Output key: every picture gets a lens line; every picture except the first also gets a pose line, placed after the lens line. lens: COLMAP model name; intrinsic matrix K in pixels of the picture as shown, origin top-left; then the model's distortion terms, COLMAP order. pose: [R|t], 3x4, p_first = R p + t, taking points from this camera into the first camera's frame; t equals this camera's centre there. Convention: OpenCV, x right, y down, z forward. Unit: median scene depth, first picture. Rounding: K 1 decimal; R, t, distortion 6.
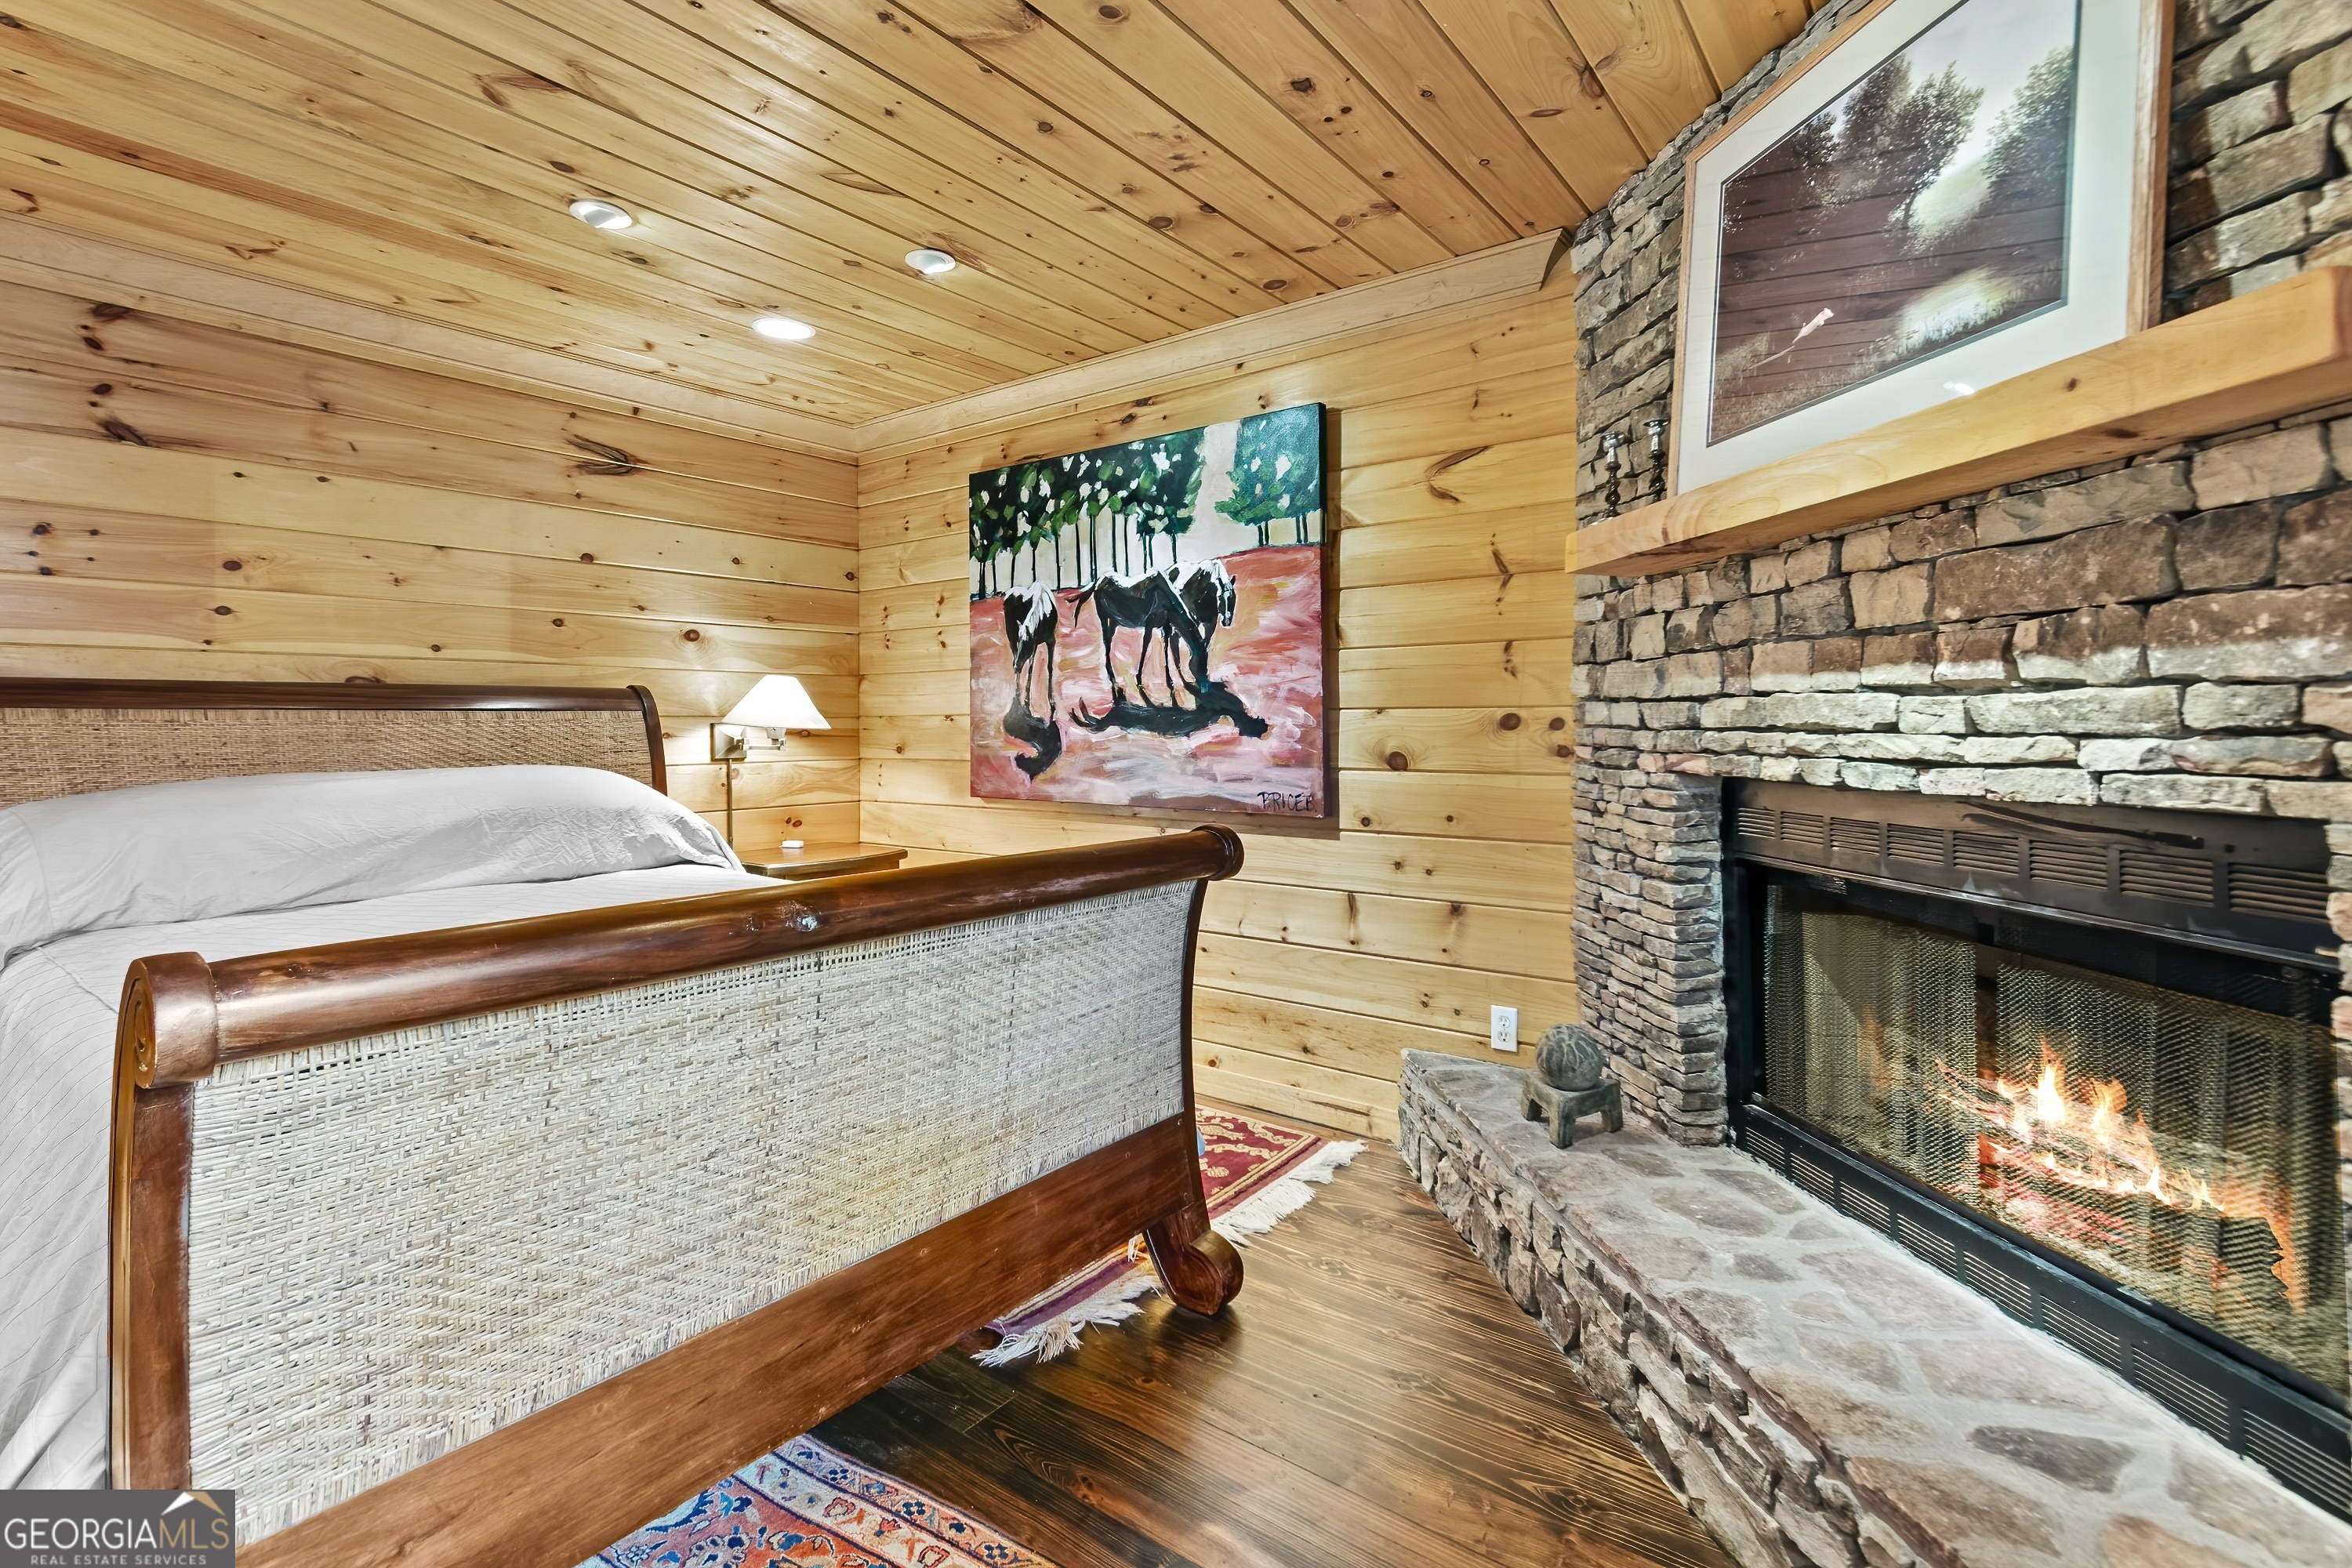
lens RADIAL K [[1081.6, 0, 1219.4], [0, 1081.6, 713.3], [0, 0, 1]] dist [-0.001354, 0.000339]
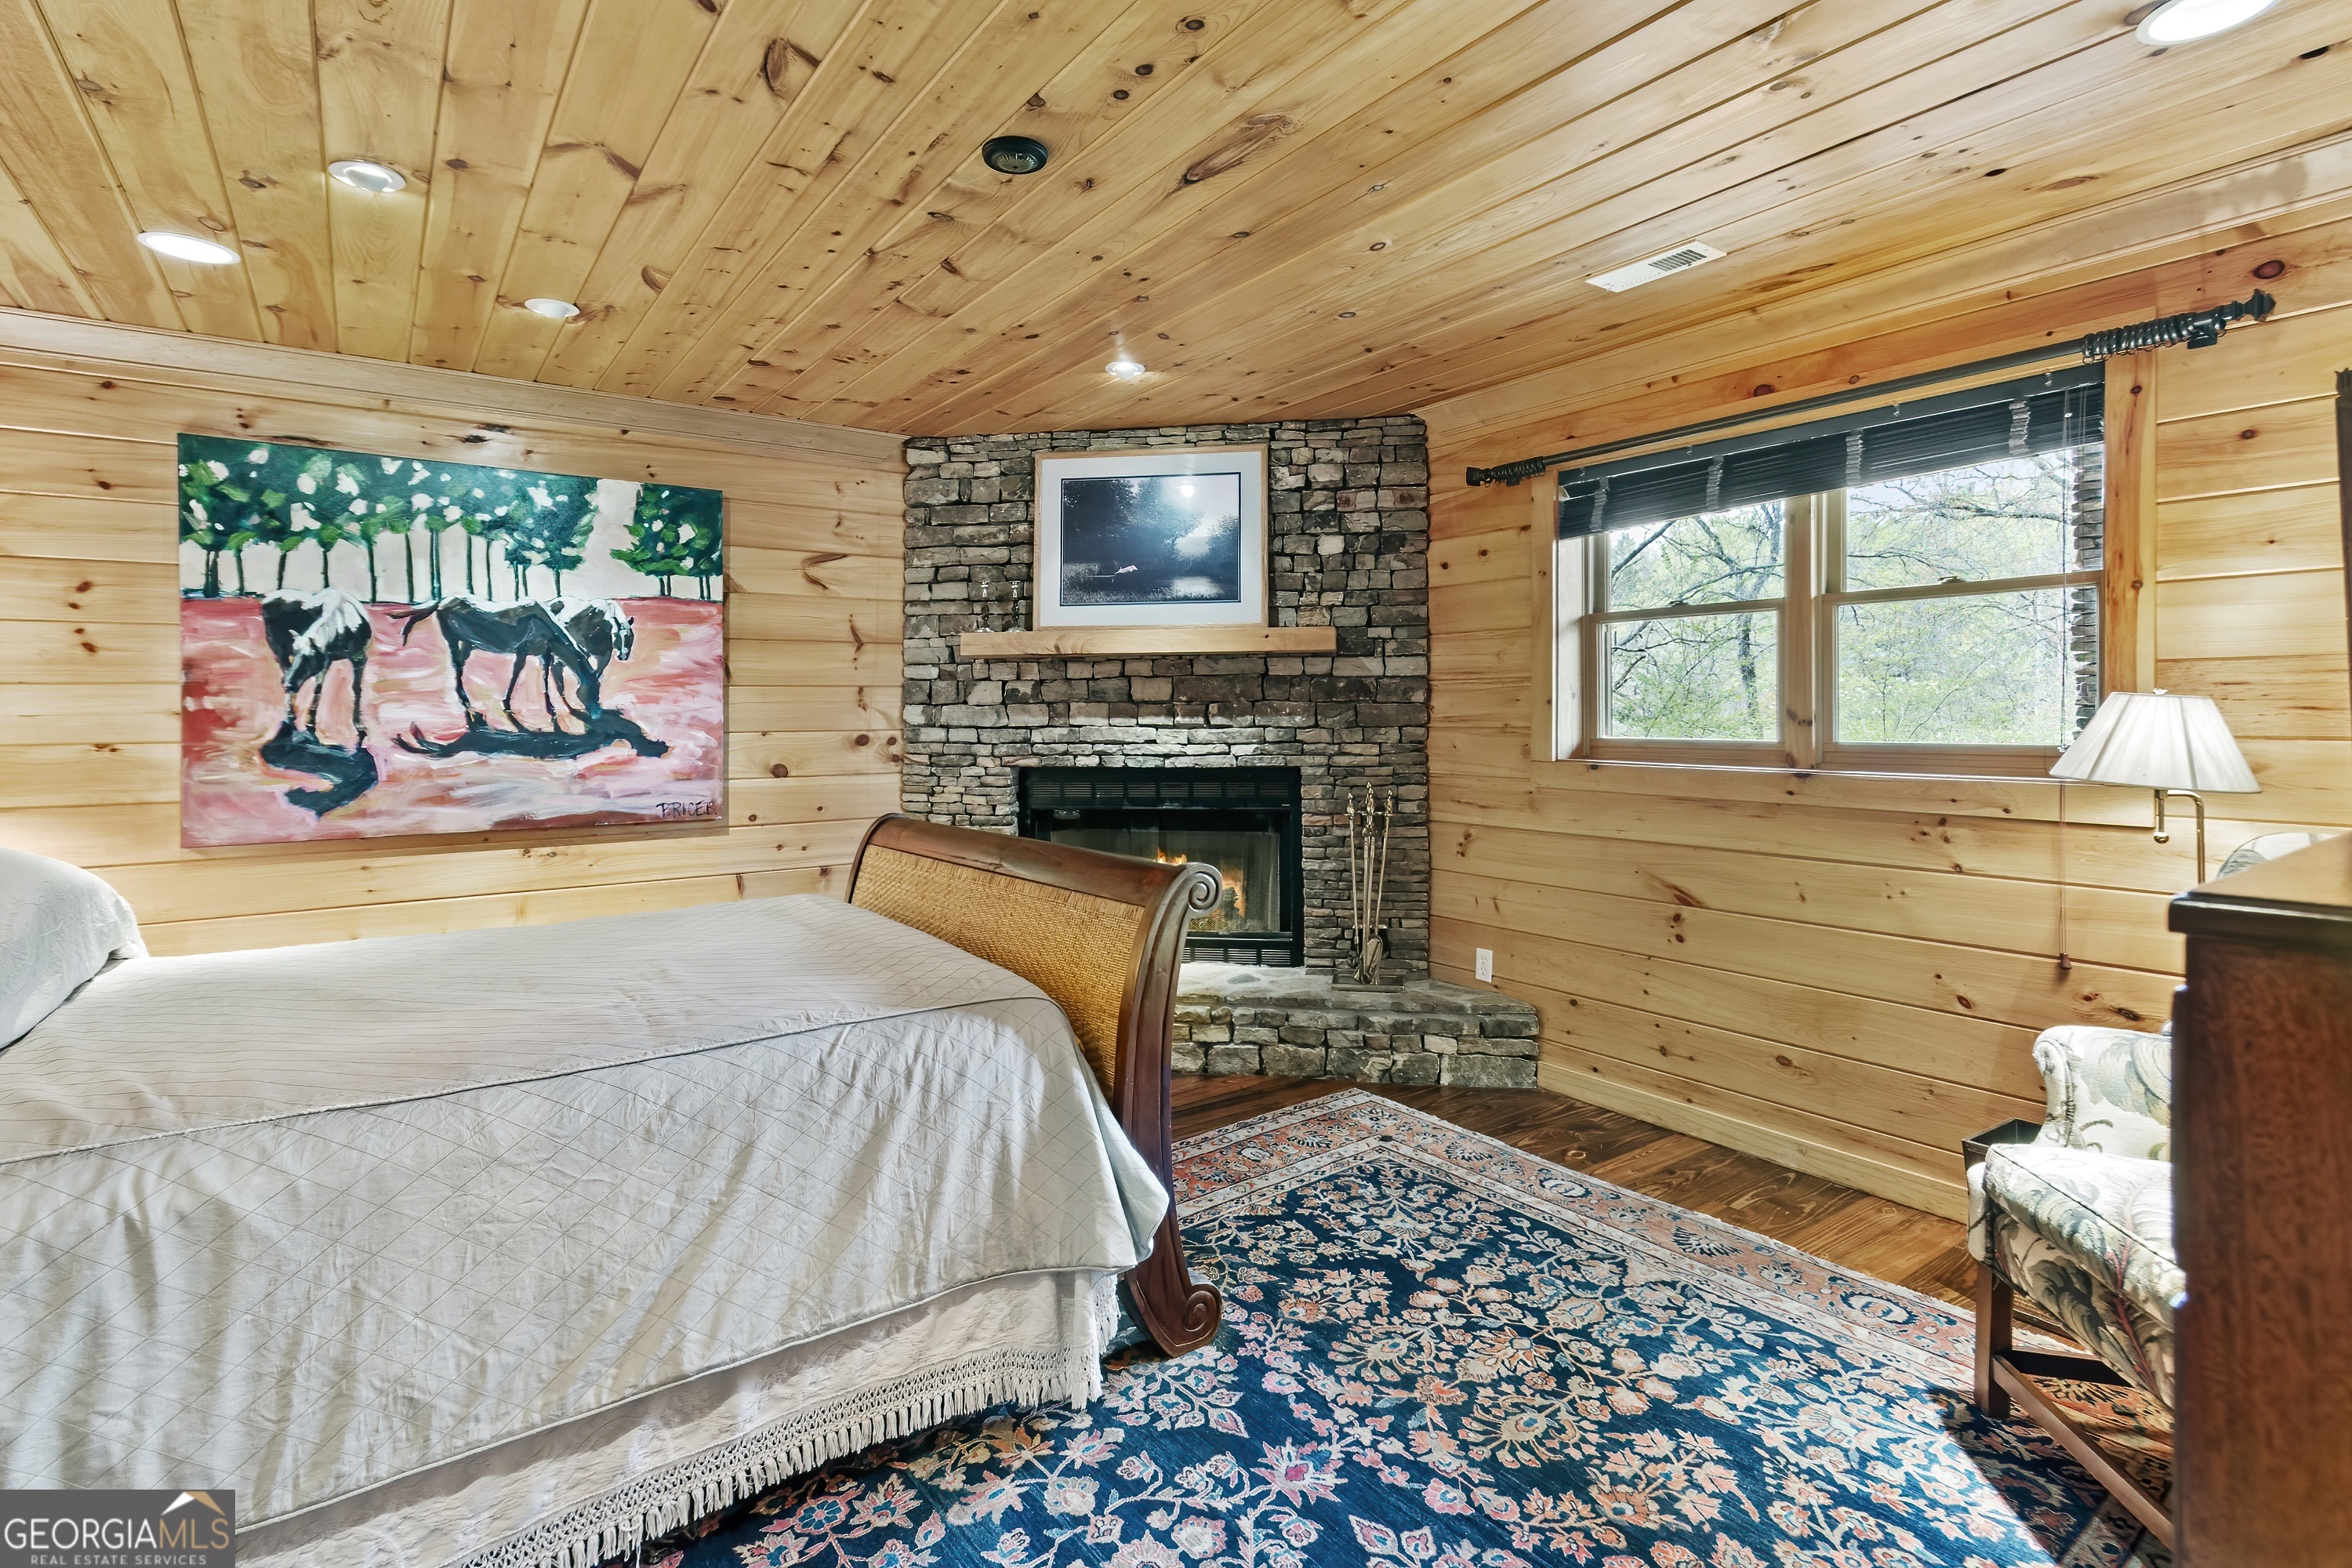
lens RADIAL K [[1081.6, 0, 1181.8], [0, 1081.6, 717.0], [0, 0, 1]] dist [-0.001354, 0.000339]
pose [[0.304346, -0.001618, 0.952560, -0.893554], [-0.003304, 0.999991, 0.002754, -0.026125], [-0.952556, -0.003986, 0.304338, 0.094319]]
